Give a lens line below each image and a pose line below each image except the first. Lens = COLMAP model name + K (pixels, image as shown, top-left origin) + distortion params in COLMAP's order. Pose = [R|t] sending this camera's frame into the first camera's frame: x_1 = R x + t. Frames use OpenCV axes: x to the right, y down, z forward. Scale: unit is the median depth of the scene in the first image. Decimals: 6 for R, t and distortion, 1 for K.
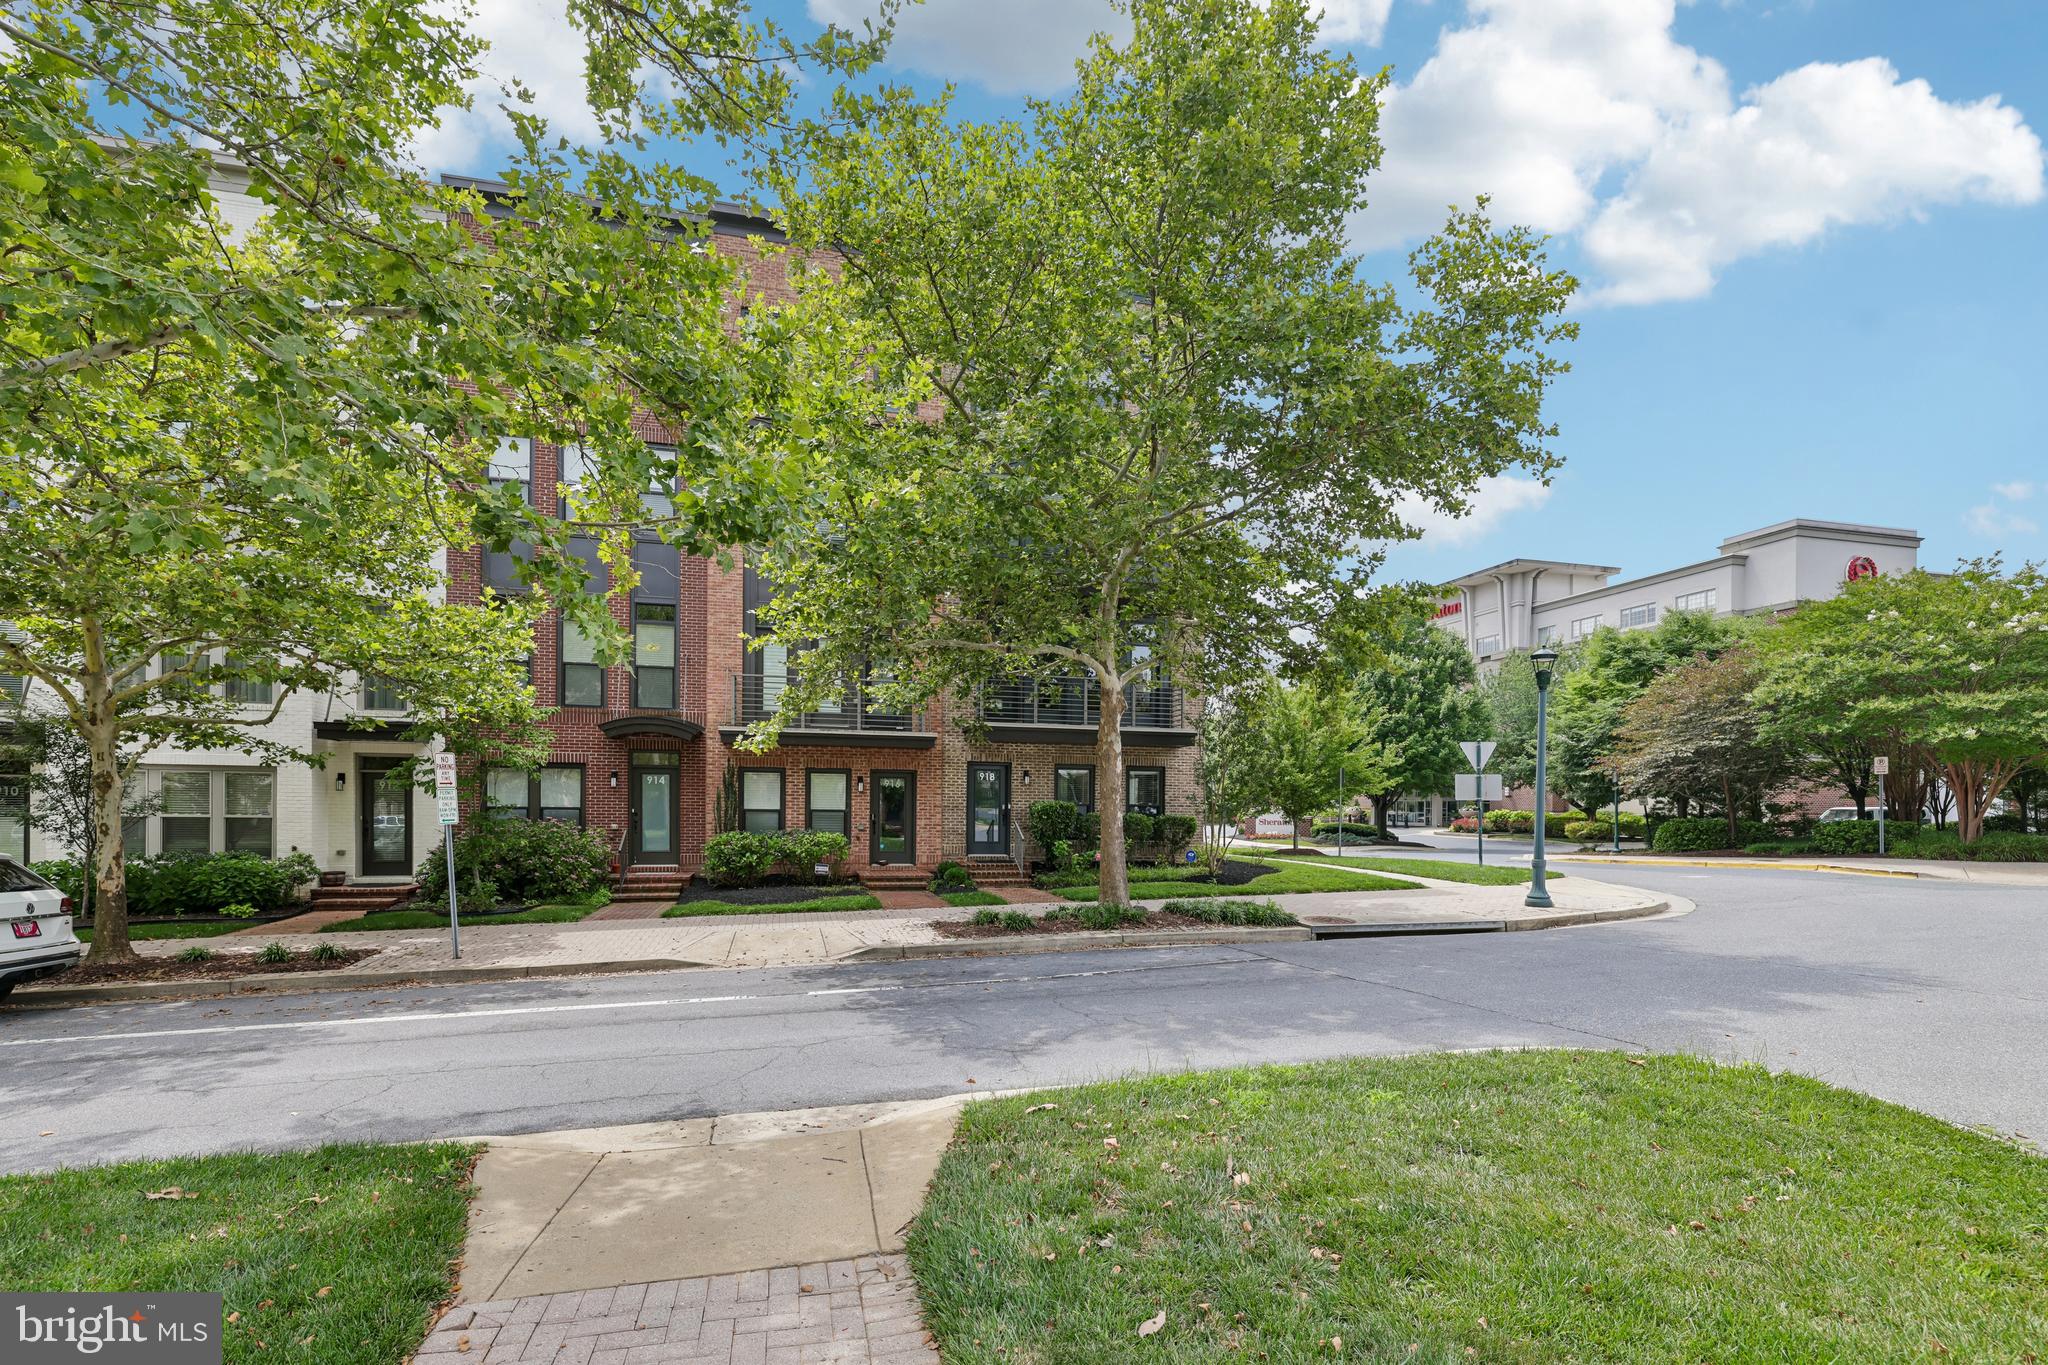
lens RADIAL K [[926.6, 0, 1028.4], [0, 926.6, 809.5], [0, 0, 1]] dist [-0.000234, 0.000068]
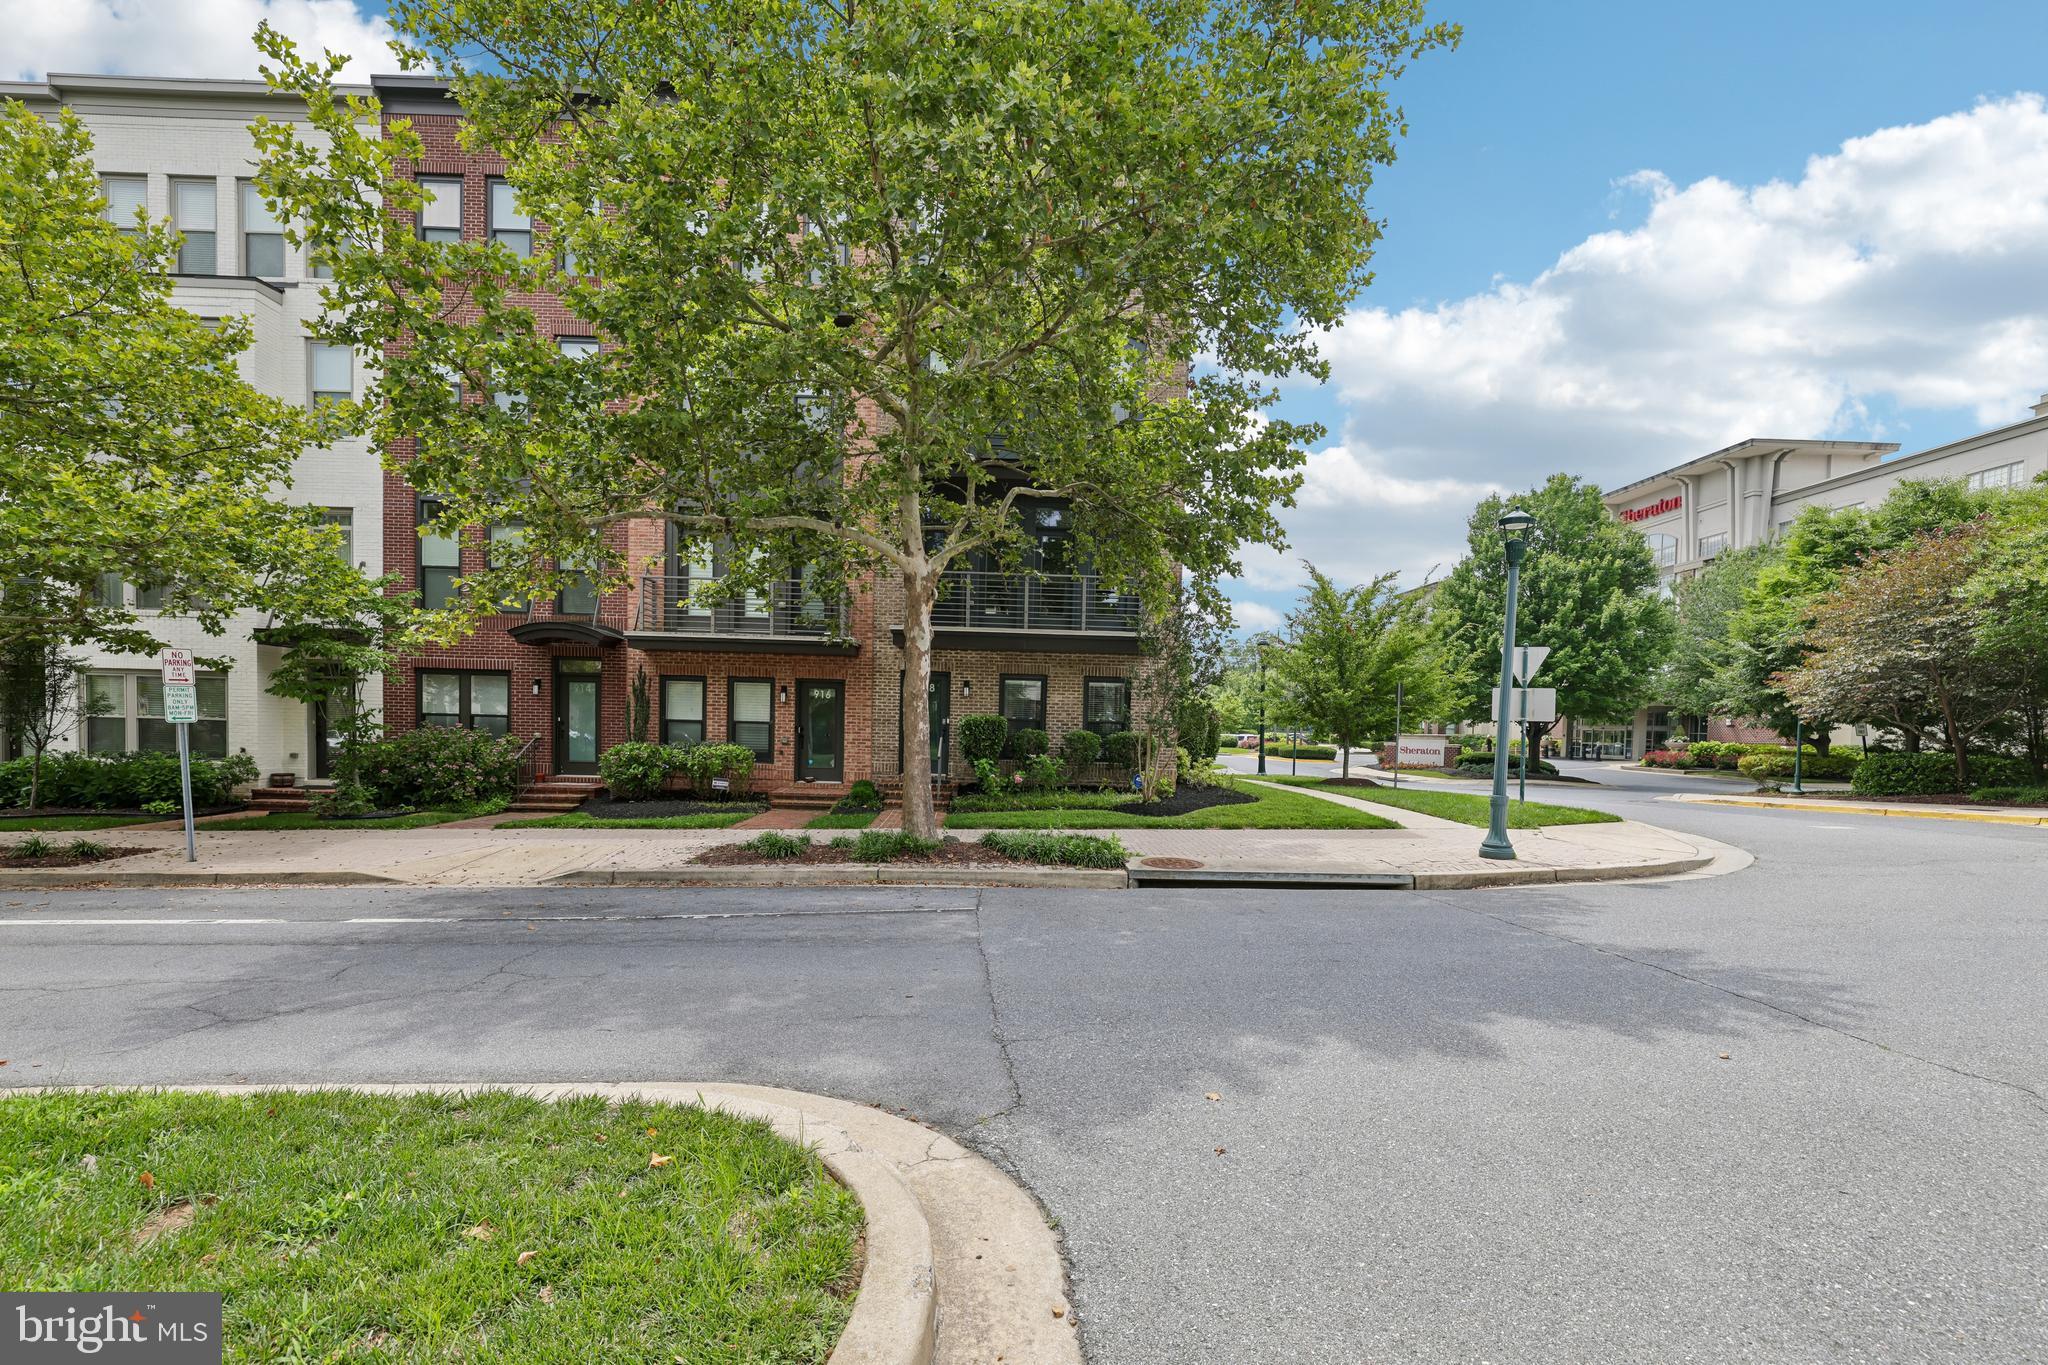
lens RADIAL K [[929.0, 0, 1029.5], [0, 929.0, 755.8], [0, 0, 1]] dist [0.001027, 0.000868]
pose [[0.976617, 0.020783, -0.213979, 0.263094], [-0.015843, 0.999567, 0.024778, 0.007378], [0.214402, -0.020809, 0.976524, 0.143183]]
